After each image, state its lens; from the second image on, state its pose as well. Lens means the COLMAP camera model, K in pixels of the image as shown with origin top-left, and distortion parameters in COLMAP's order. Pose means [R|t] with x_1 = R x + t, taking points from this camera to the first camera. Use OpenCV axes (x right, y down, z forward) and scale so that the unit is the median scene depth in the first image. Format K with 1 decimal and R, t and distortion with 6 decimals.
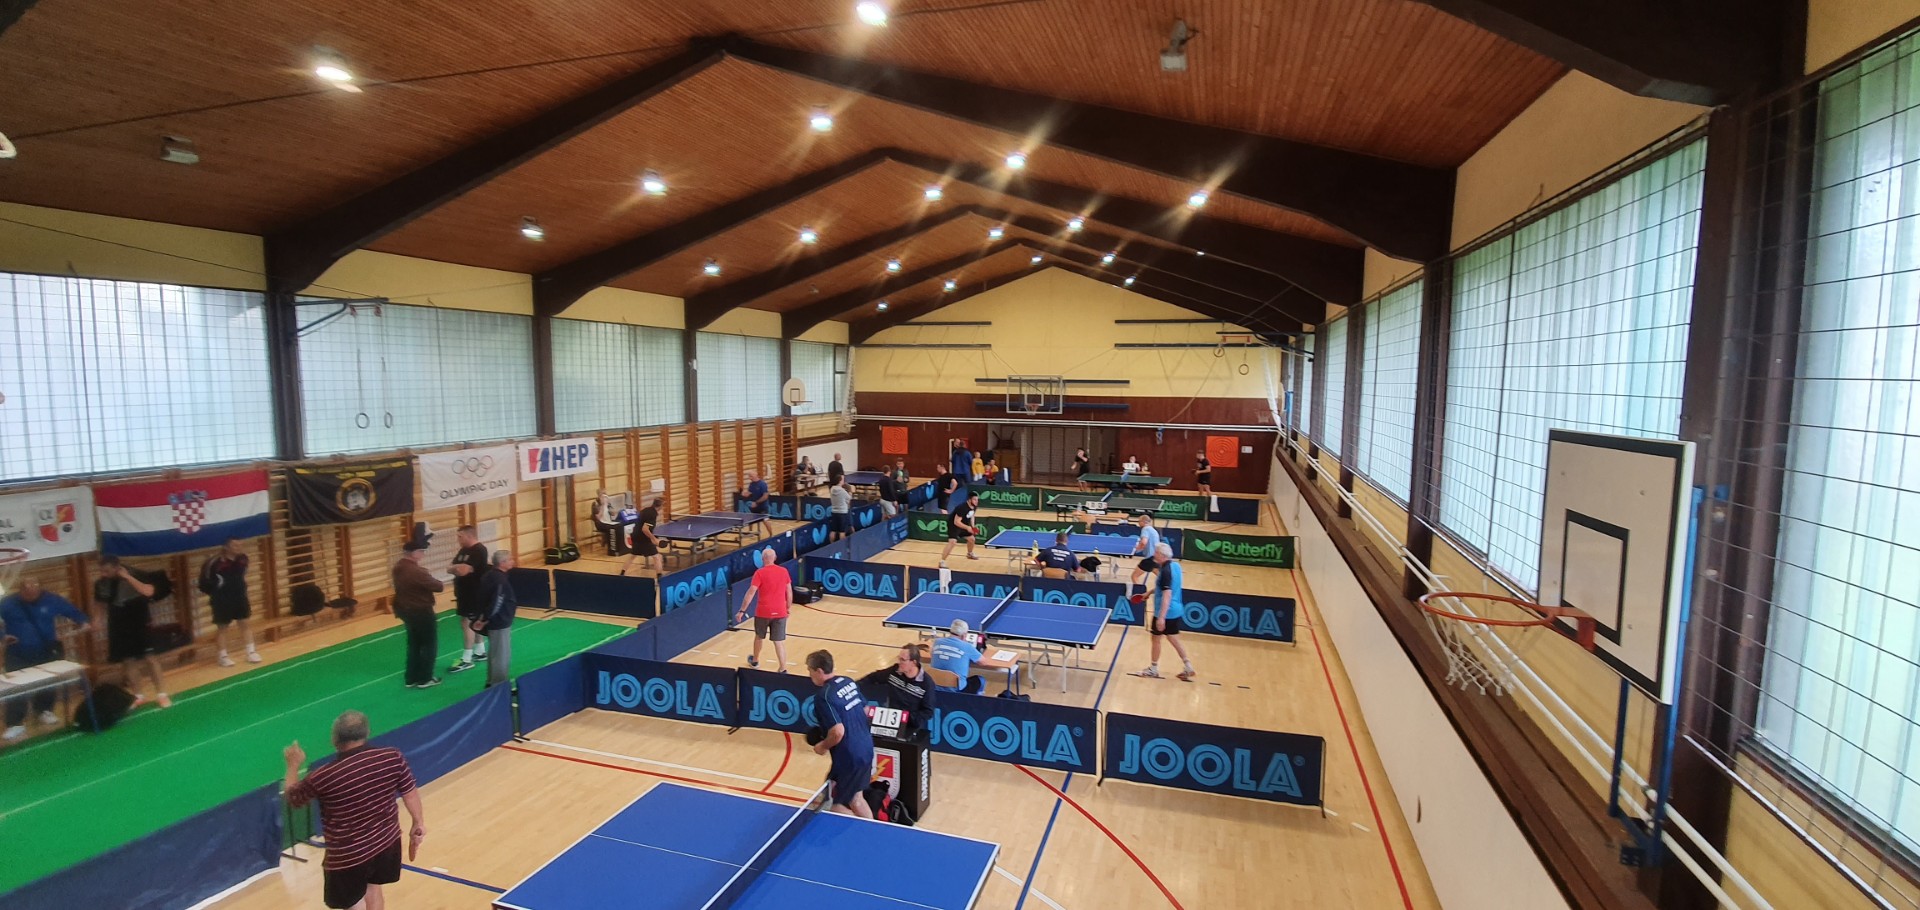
lens RADIAL K [[802.8, 0, 974.3], [0, 802.8, 450.8], [0, 0, 1]] dist [0.020309, -0.021794]
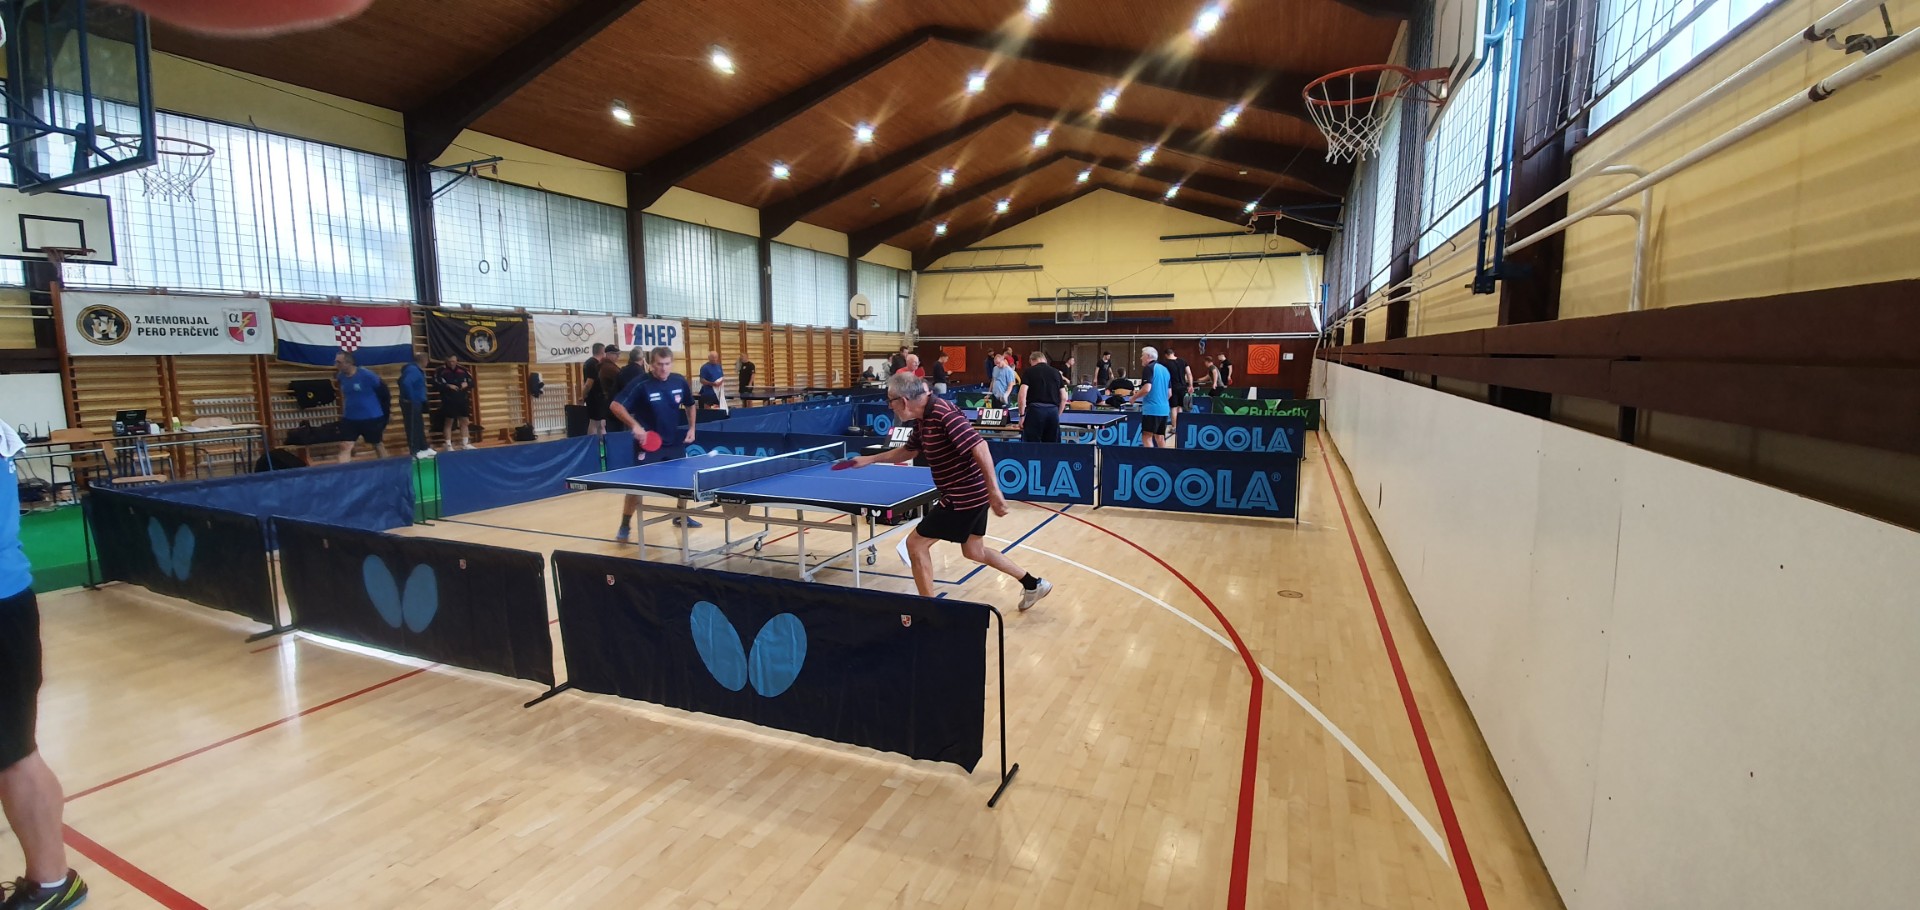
lens RADIAL K [[756.8, 0, 969.8], [0, 756.8, 450.1], [0, 0, 1]] dist [0.009094, -0.017001]
pose [[0.995300, 0.001495, -0.096828, 0.044767], [0.001590, 0.999494, 0.031769, 0.160001], [0.096827, -0.031774, 0.994794, -0.032786]]
